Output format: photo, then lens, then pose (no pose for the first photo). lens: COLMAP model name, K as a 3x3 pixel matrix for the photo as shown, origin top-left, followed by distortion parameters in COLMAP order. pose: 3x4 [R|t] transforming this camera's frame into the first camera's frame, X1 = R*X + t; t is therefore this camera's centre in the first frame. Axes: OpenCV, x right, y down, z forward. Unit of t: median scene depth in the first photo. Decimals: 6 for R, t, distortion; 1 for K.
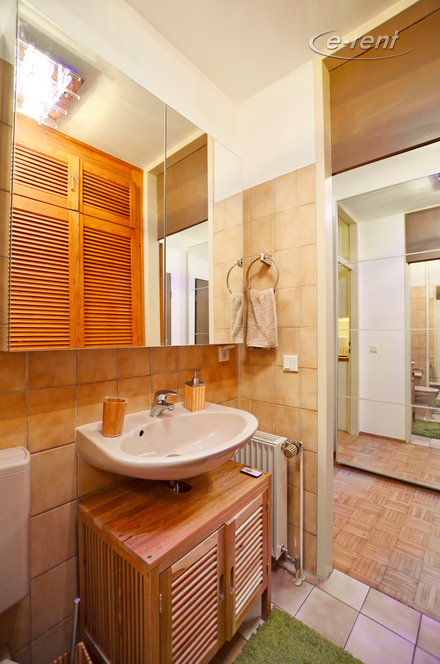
lens RADIAL K [[288.8, 0, 222.7], [0, 288.8, 332.3], [0, 0, 1]] dist [-0.026760, 0.000776]
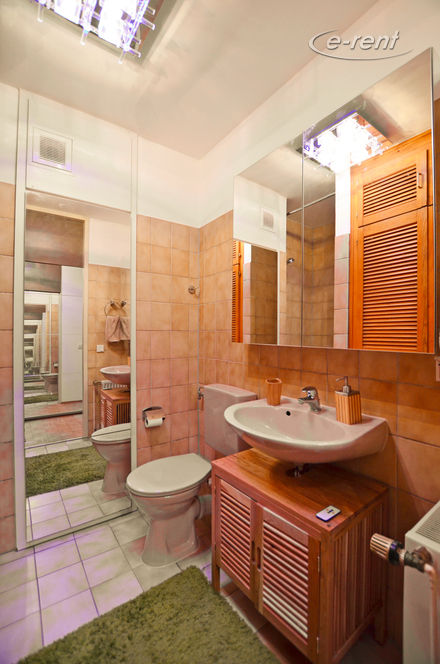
lens RADIAL K [[288.8, 0, 217.3], [0, 288.8, 333.1], [0, 0, 1]] dist [-0.026760, 0.000776]
pose [[-0.223647, 0.001507, -0.974669, 1.025271], [0.001155, 0.999999, 0.001281, -0.007109], [0.974669, -0.000839, -0.223649, 0.973109]]
